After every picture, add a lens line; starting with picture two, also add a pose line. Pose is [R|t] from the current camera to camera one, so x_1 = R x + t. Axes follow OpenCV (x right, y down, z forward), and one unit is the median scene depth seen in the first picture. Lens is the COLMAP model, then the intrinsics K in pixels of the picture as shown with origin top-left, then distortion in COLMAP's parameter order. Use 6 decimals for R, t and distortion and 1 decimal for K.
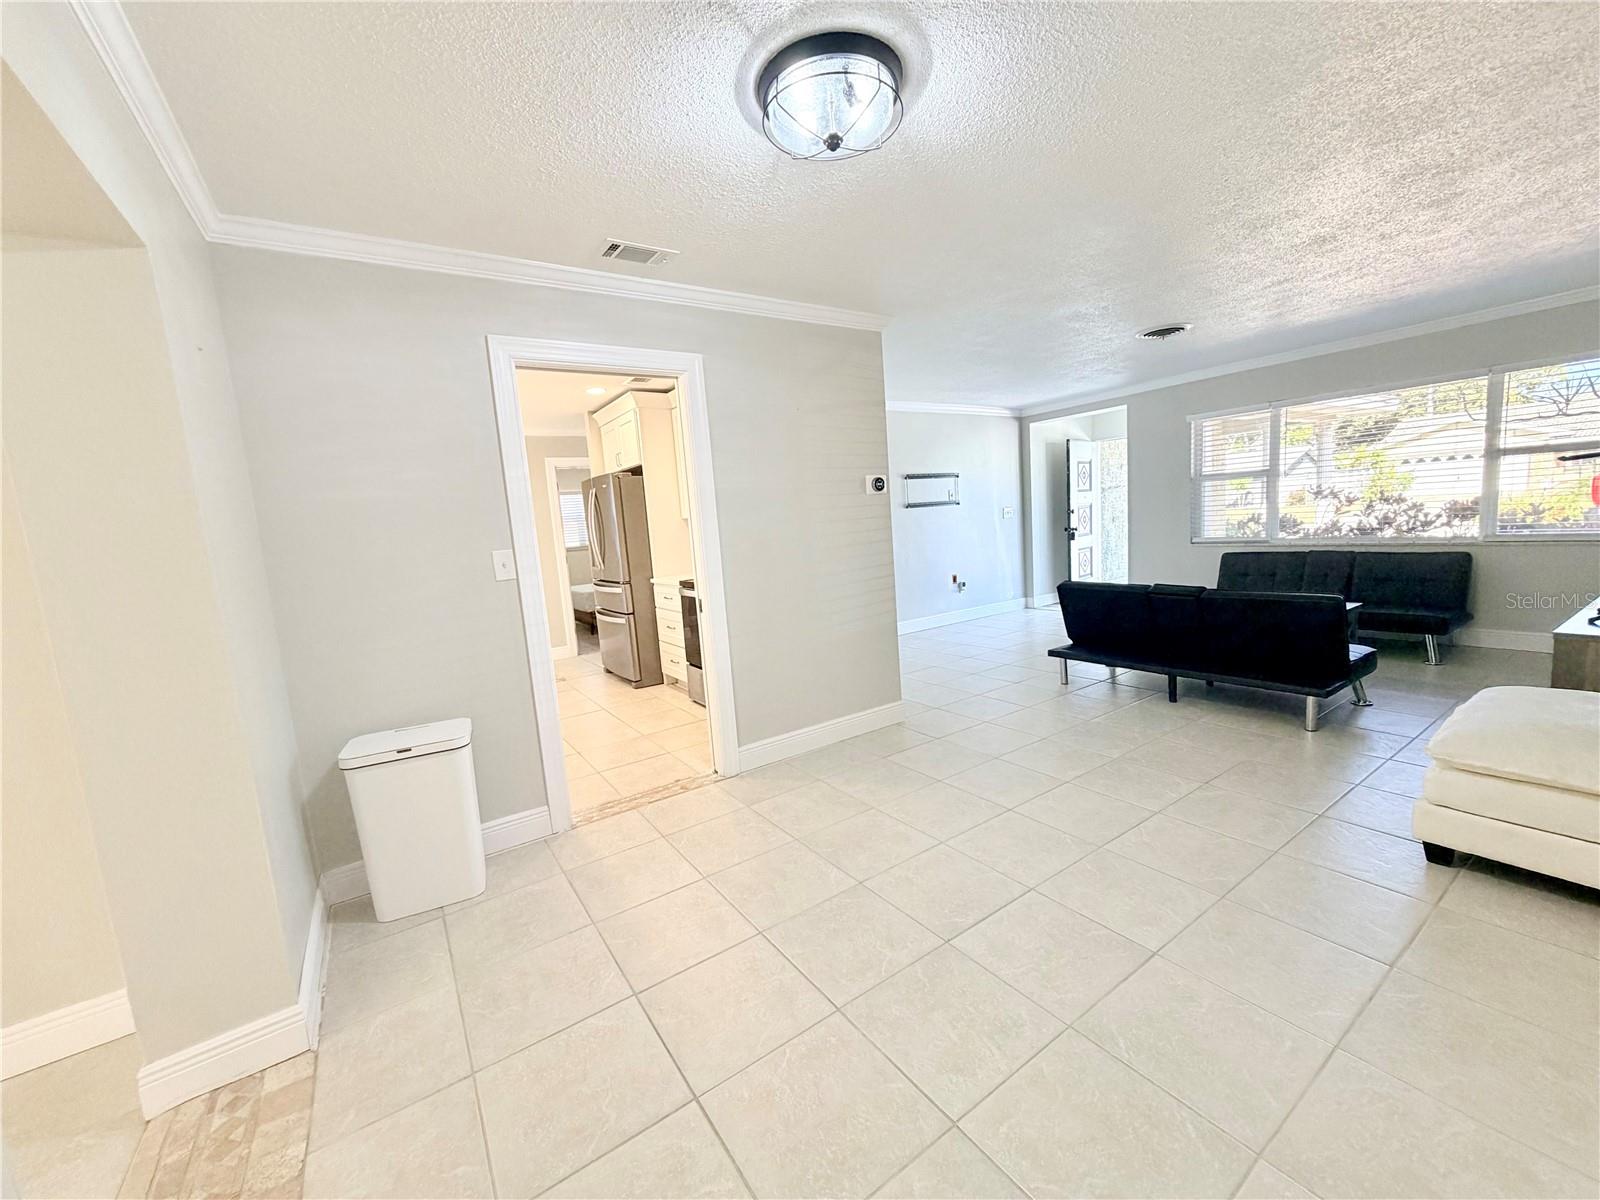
lens RADIAL K [[636.8, 0, 803.3], [0, 636.8, 597.9], [0, 0, 1]] dist [0.000377, -0.000711]
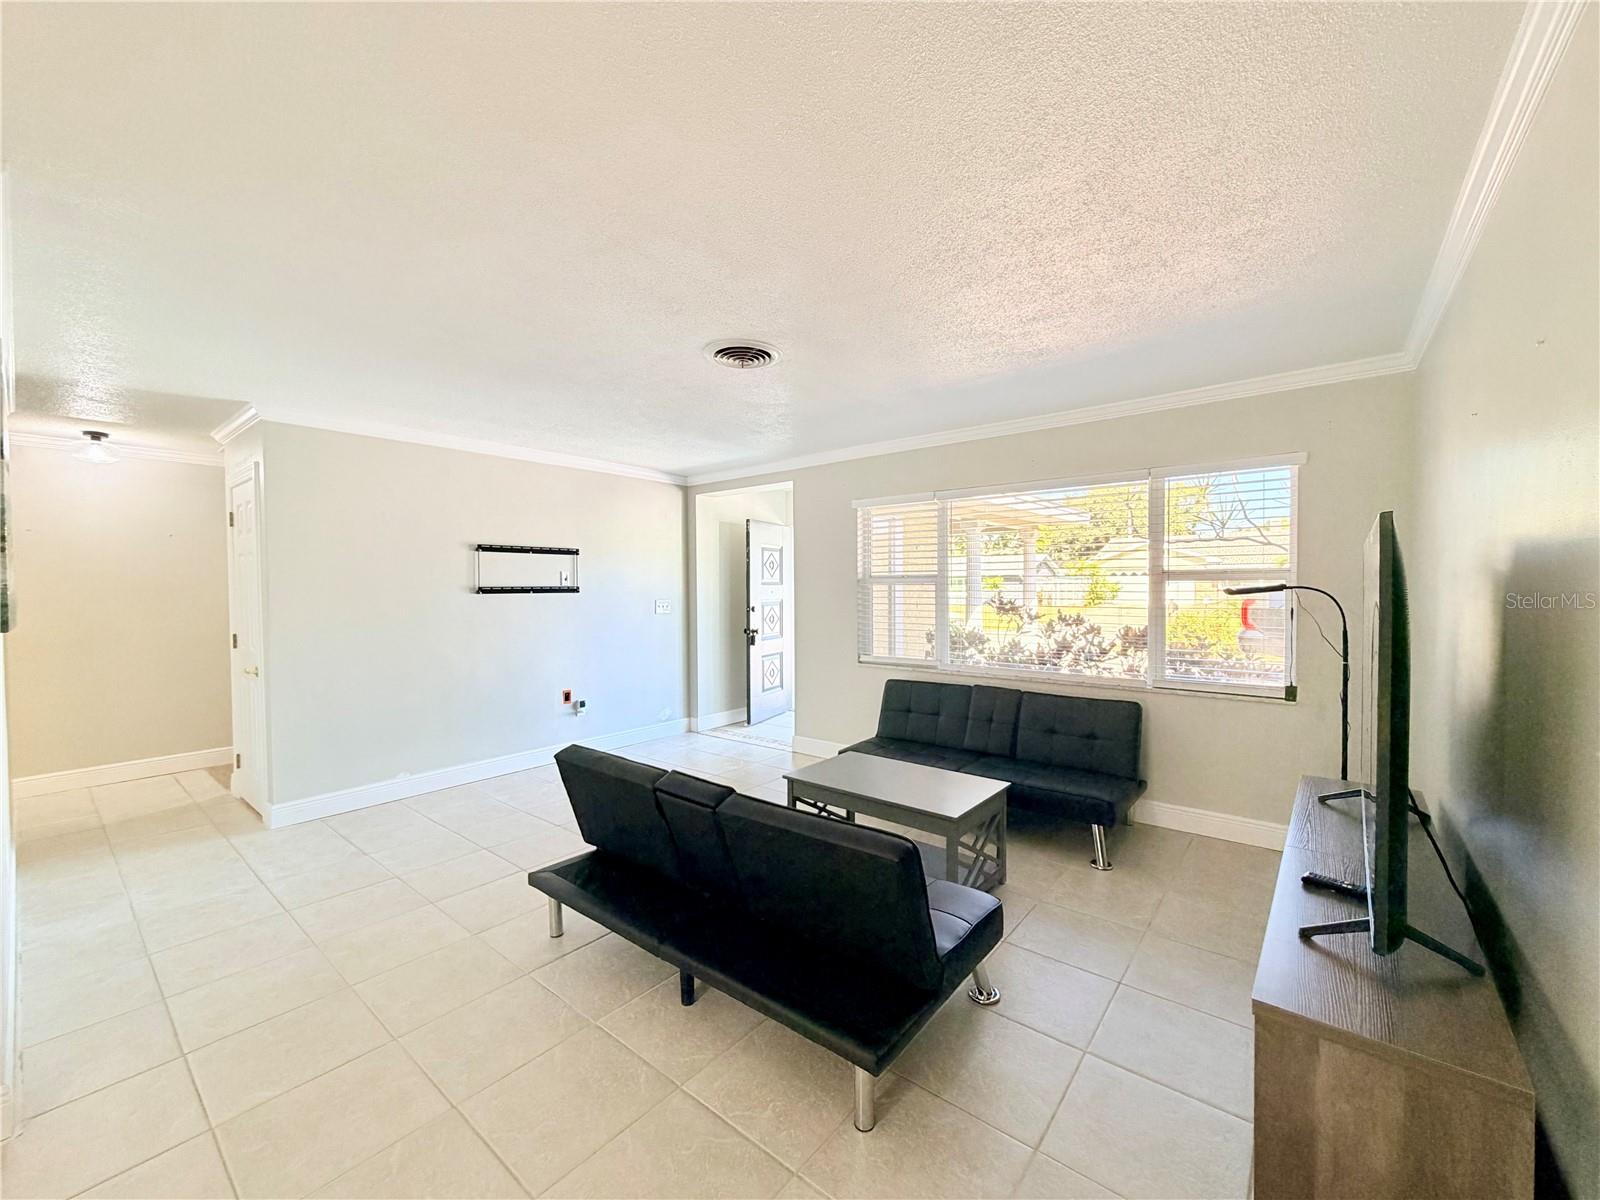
lens RADIAL K [[636.8, 0, 805.6], [0, 636.8, 599.9], [0, 0, 1]] dist [0.000377, -0.000711]
pose [[0.954505, 0.059091, 0.292281, 0.329049], [-0.025222, 0.992655, -0.118320, -0.070477], [-0.297126, 0.105565, 0.948985, 0.287633]]
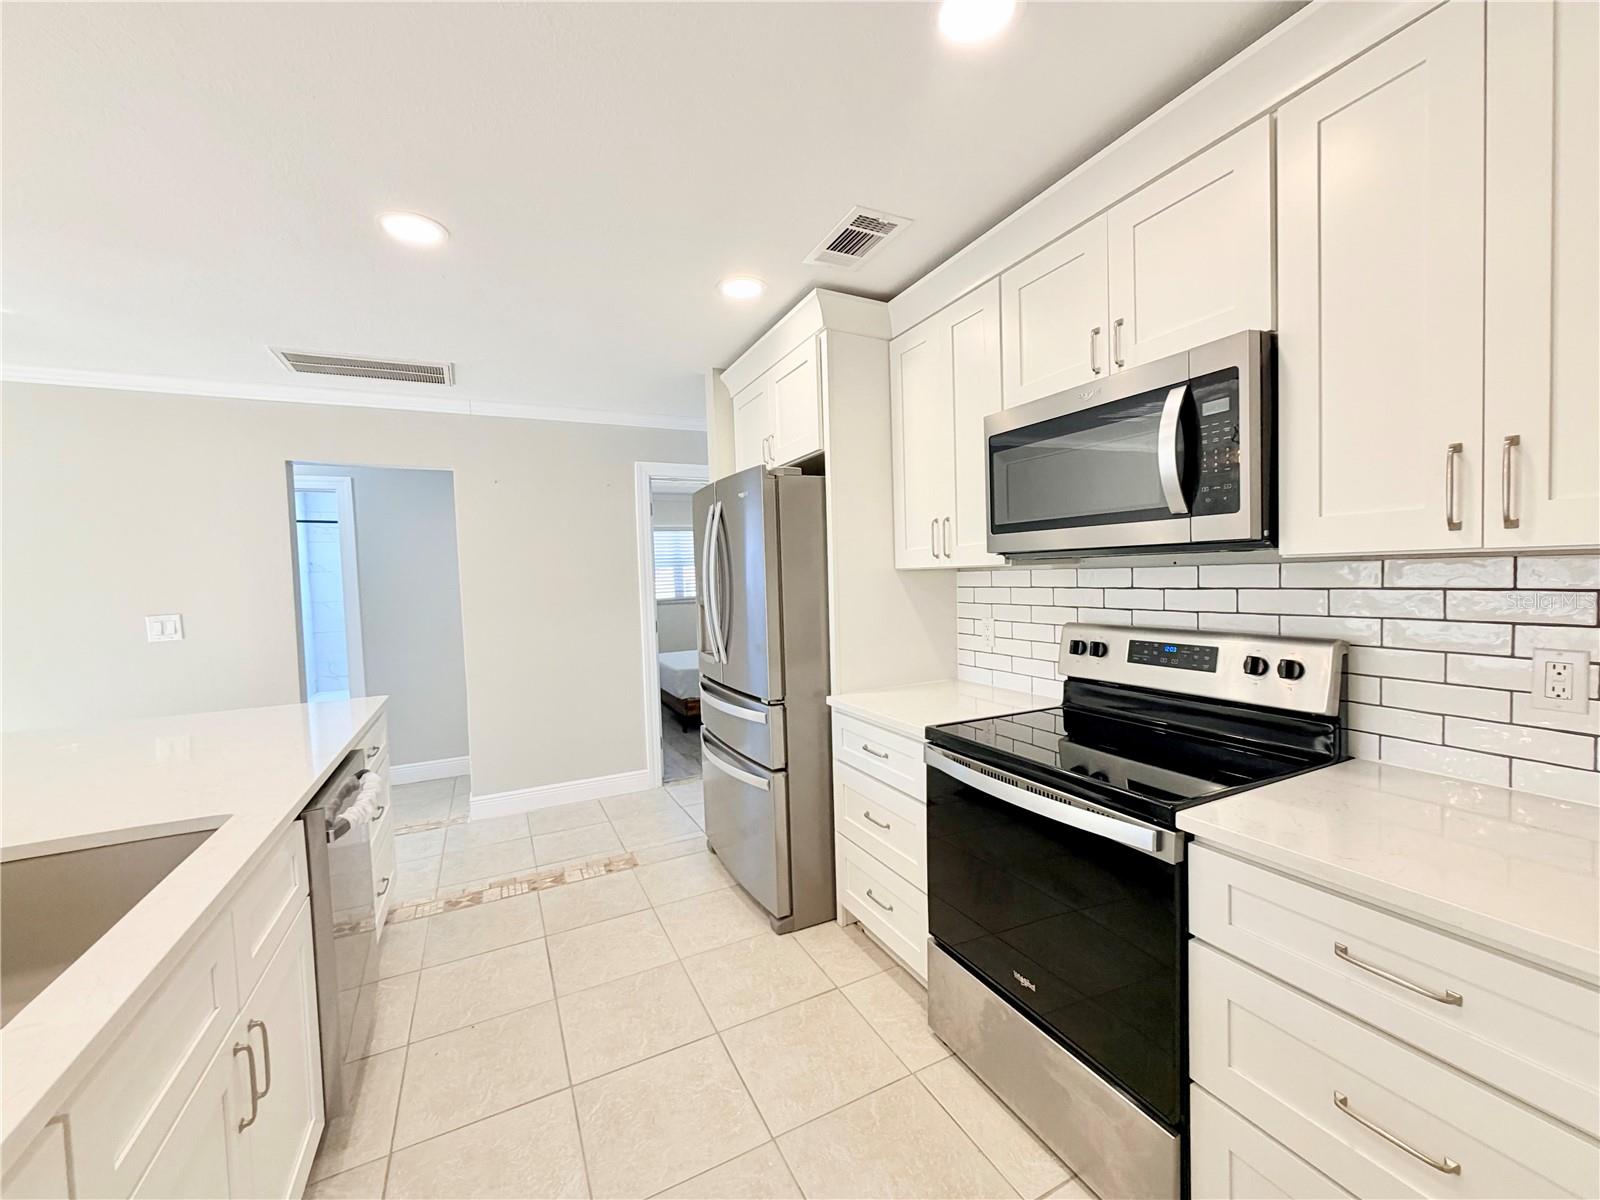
lens RADIAL K [[636.8, 0, 802.4], [0, 636.8, 597.4], [0, 0, 1]] dist [0.000377, -0.000711]
pose [[0.990516, 0.045974, -0.129476, -0.170210], [-0.055510, 0.995929, -0.071024, -0.057542], [0.125684, 0.077538, 0.989036, 0.452760]]
